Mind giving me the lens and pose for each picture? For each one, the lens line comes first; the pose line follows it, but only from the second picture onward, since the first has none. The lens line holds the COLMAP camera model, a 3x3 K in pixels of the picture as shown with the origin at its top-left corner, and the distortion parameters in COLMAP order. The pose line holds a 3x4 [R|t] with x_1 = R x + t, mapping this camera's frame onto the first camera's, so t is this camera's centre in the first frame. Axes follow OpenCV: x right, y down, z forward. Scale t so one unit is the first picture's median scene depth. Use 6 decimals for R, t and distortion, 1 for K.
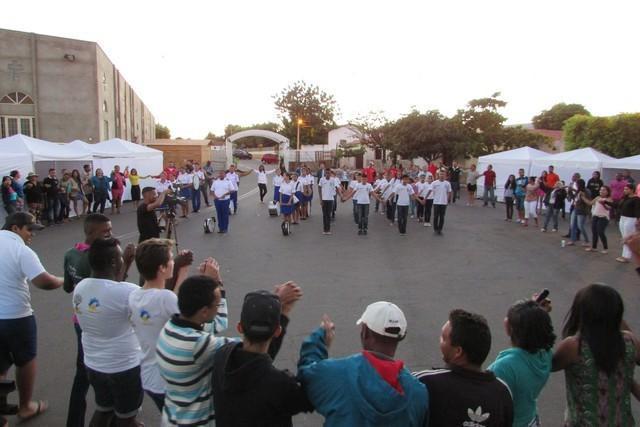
lens RADIAL K [[460.4, 0, 321.3], [0, 460.4, 198.0], [0, 0, 1]] dist [-0.006890, -0.010006]
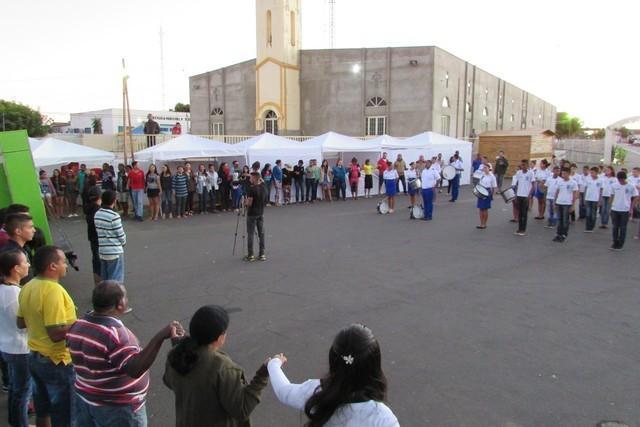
lens RADIAL K [[472.3, 0, 326.9], [0, 472.3, 192.4], [0, 0, 1]] dist [0.001154, 0.001380]
pose [[0.629781, 0.064931, -0.774054, 0.256190], [-0.062742, 0.997496, 0.032626, -0.004861], [0.774234, 0.028019, 0.632278, 0.082985]]
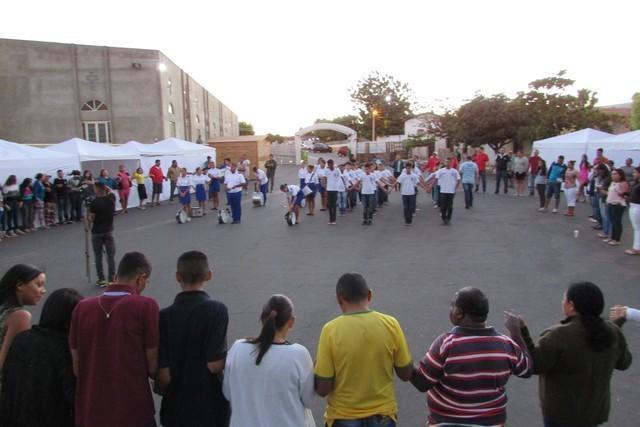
lens RADIAL K [[460.4, 0, 322.0], [0, 460.4, 201.8], [0, 0, 1]] dist [-0.006890, -0.010006]
pose [[0.978531, -0.012424, -0.205724, 0.109224], [0.017490, 0.999586, 0.022827, 0.002756], [0.205355, -0.025935, 0.978344, 0.002735]]
